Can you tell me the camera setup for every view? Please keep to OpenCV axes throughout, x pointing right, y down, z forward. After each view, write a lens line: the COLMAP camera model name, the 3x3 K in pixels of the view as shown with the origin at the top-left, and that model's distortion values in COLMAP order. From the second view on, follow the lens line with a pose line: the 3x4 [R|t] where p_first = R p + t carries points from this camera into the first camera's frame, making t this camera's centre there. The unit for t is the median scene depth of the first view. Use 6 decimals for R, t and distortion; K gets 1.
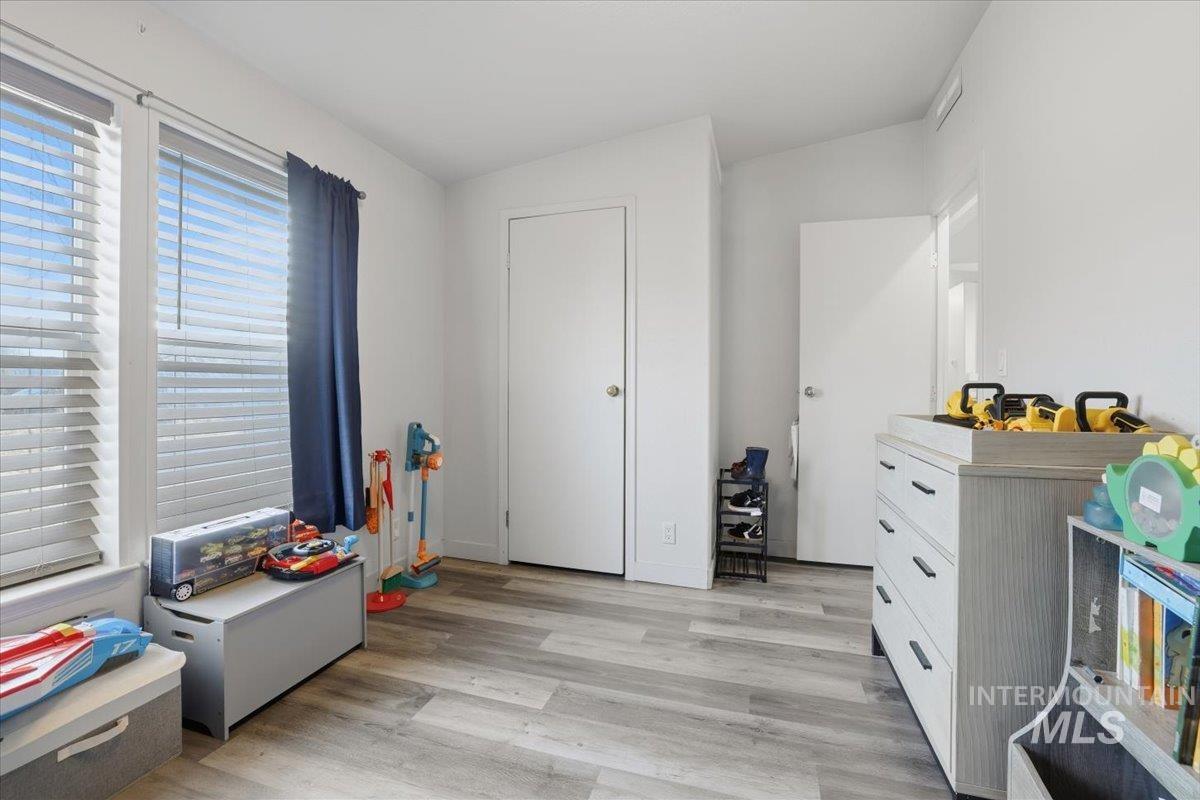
lens RADIAL K [[534.2, 0, 595.3], [0, 534.2, 389.8], [0, 0, 1]] dist [-0.013869, 0.000183]
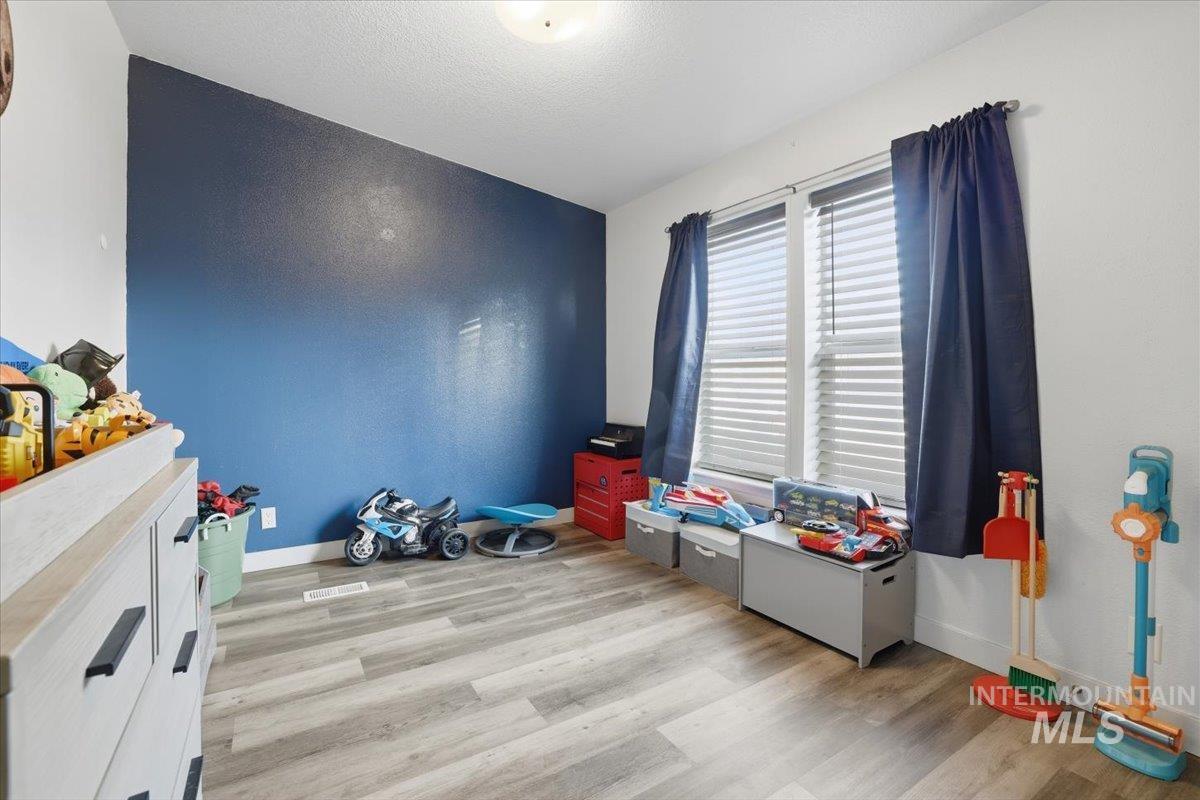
lens RADIAL K [[534.2, 0, 595.3], [0, 534.2, 389.8], [0, 0, 1]] dist [-0.013869, 0.000183]
pose [[-0.652014, 0.013903, -0.758080, 0.628929], [-0.009380, 0.999607, 0.026401, -0.005668], [0.758149, 0.024325, -0.651627, 1.446949]]
